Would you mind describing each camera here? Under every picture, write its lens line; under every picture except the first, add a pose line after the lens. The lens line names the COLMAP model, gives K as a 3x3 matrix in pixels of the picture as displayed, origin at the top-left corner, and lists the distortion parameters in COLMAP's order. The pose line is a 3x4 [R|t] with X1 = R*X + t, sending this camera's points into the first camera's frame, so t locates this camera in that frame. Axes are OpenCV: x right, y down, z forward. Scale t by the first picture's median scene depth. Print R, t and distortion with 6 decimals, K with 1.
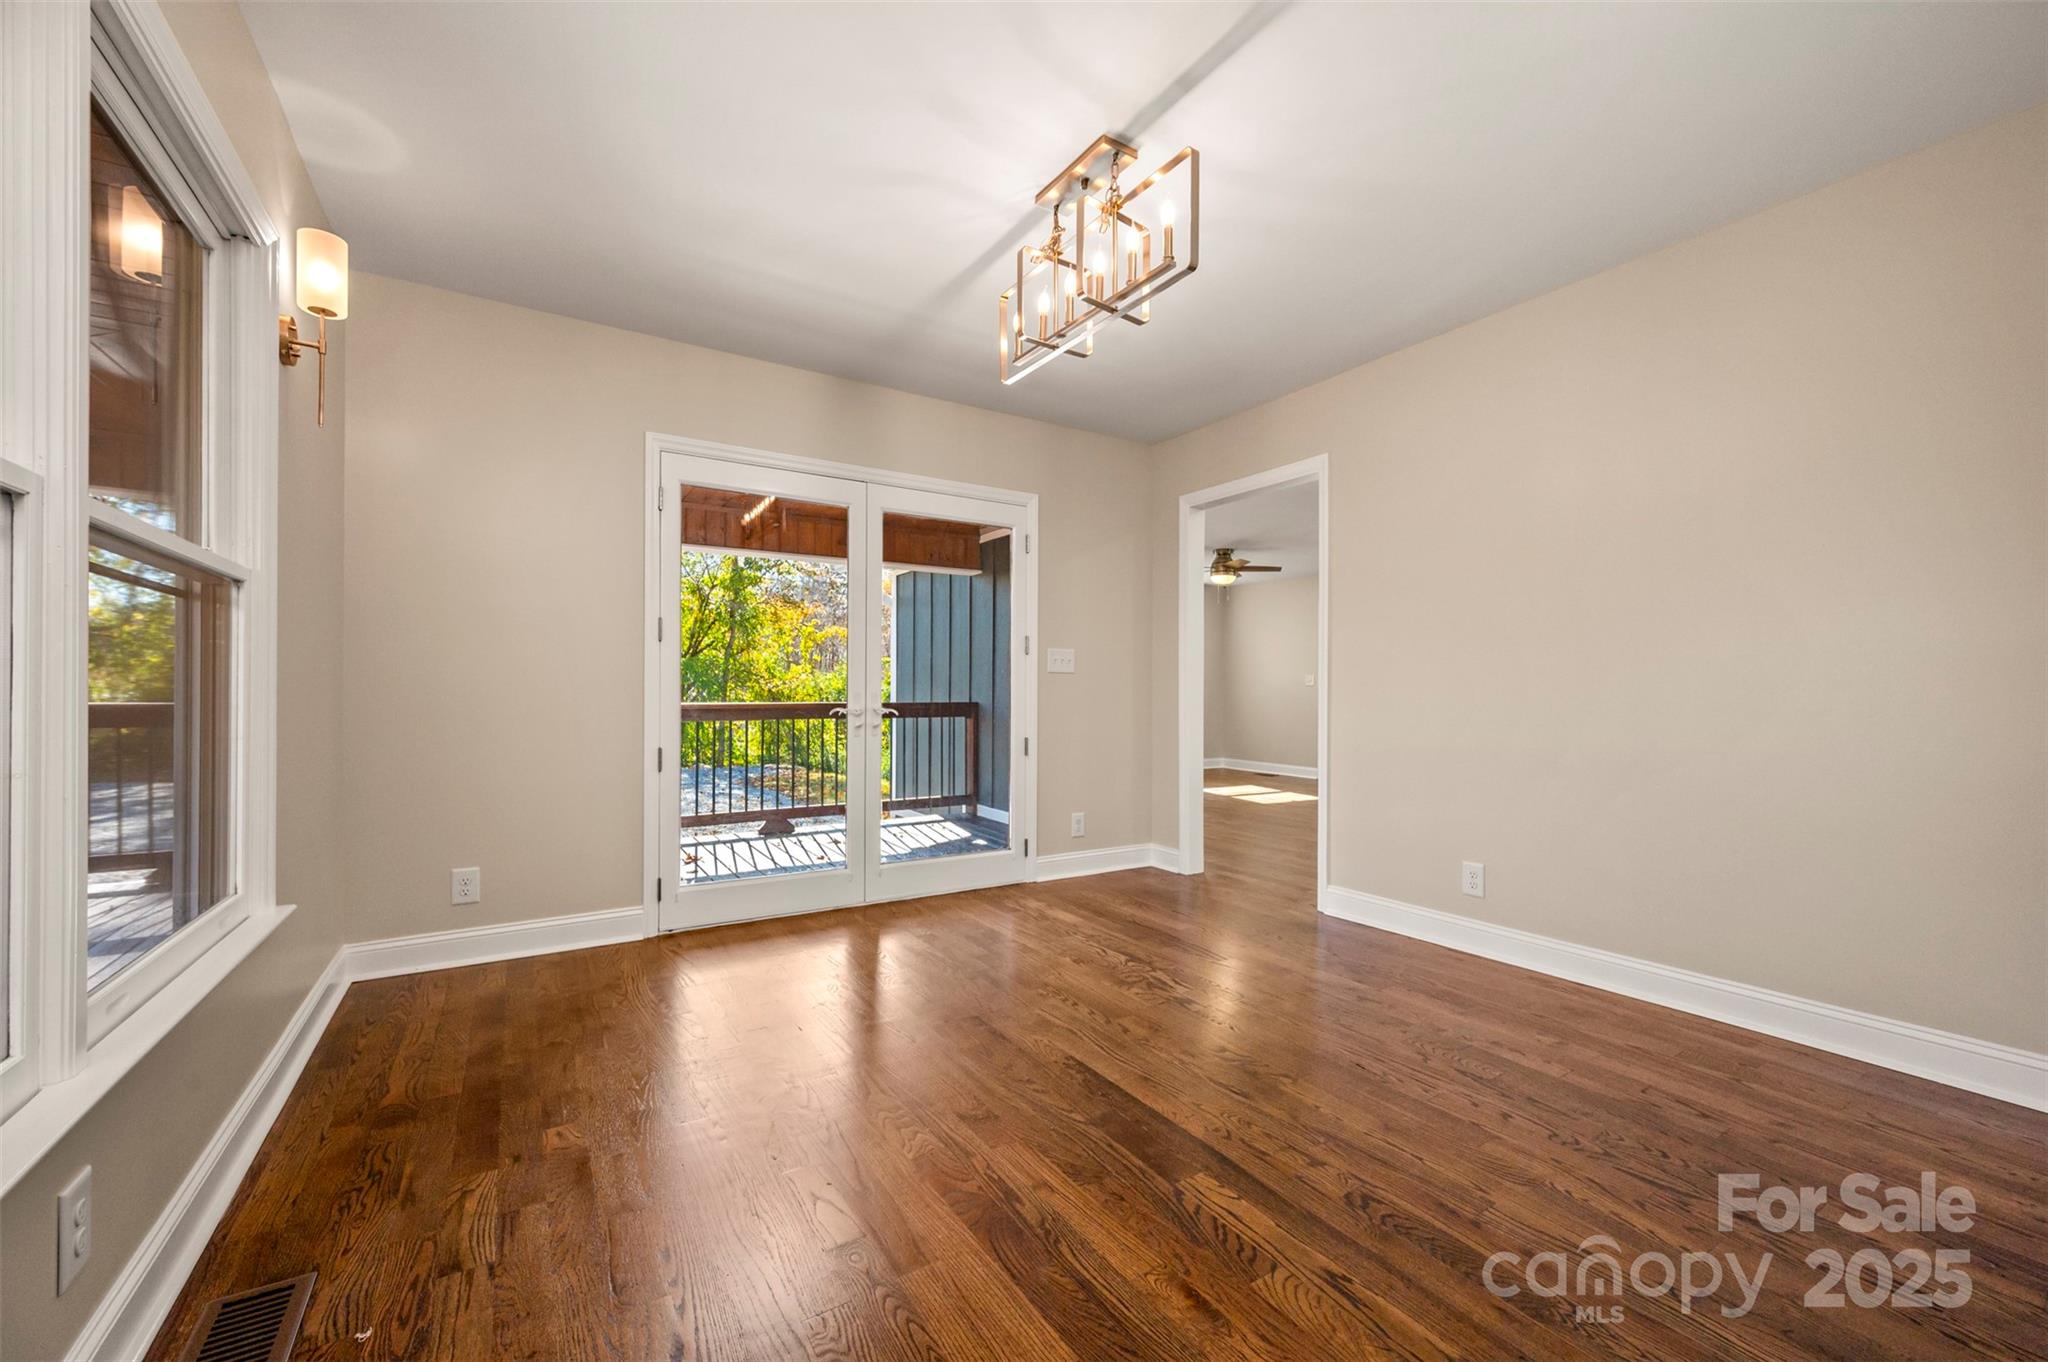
lens RADIAL K [[813.9, 0, 1035.2], [0, 813.9, 695.6], [0, 0, 1]] dist [-0.002633, -0.000186]
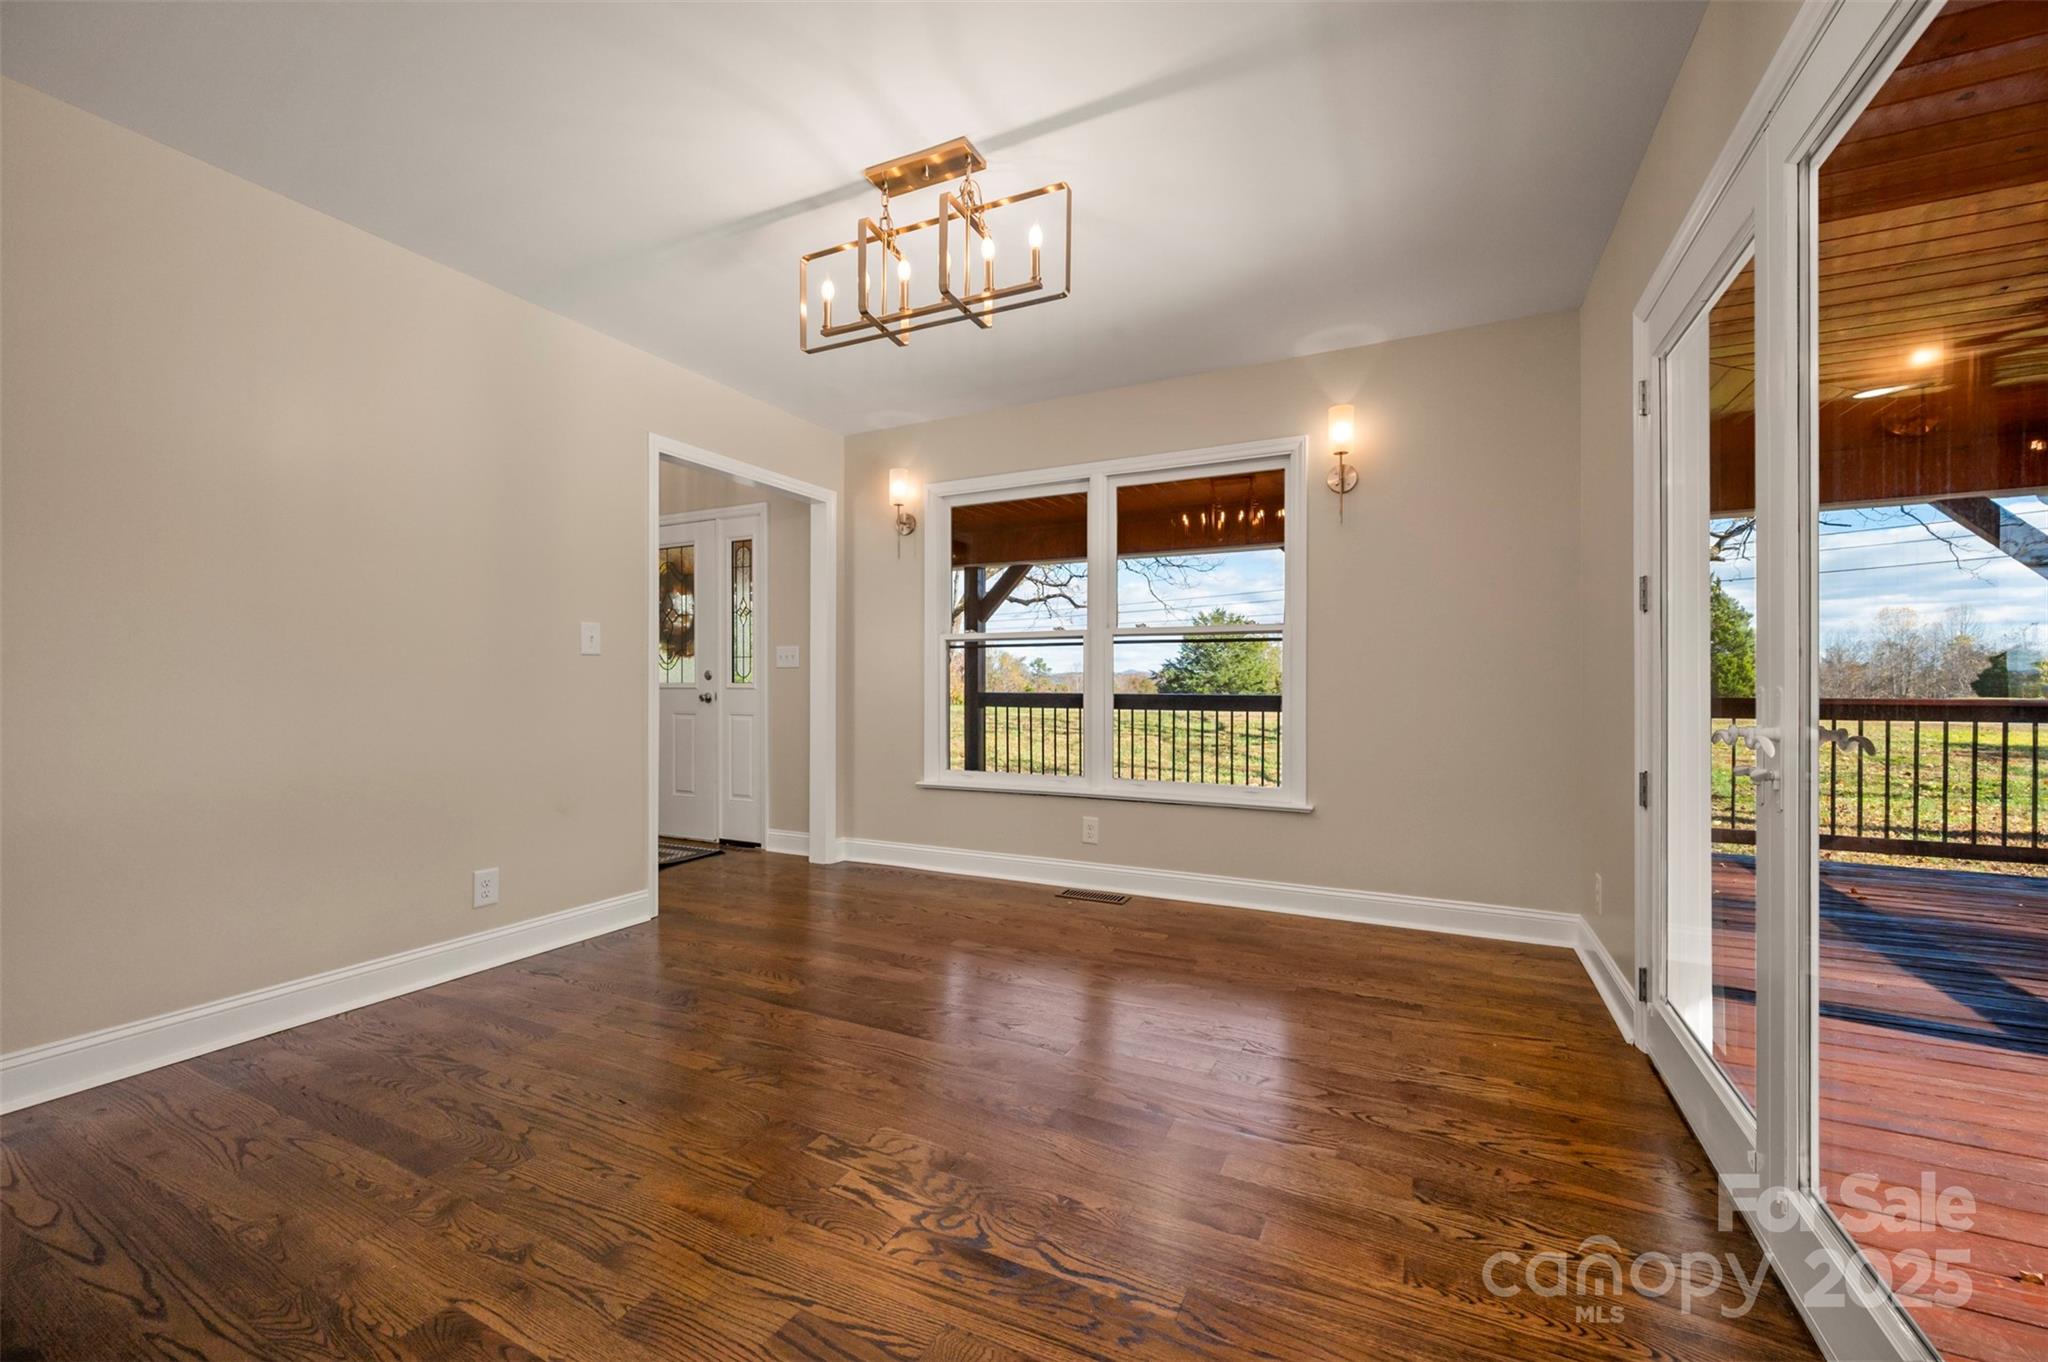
lens RADIAL K [[813.9, 0, 1035.7], [0, 813.9, 687.3], [0, 0, 1]] dist [-0.002633, -0.000186]
pose [[-0.856451, -0.004014, -0.516213, 0.428566], [-0.003910, 0.999992, -0.001287, -0.002782], [0.516214, 0.000916, -0.856459, 1.812384]]
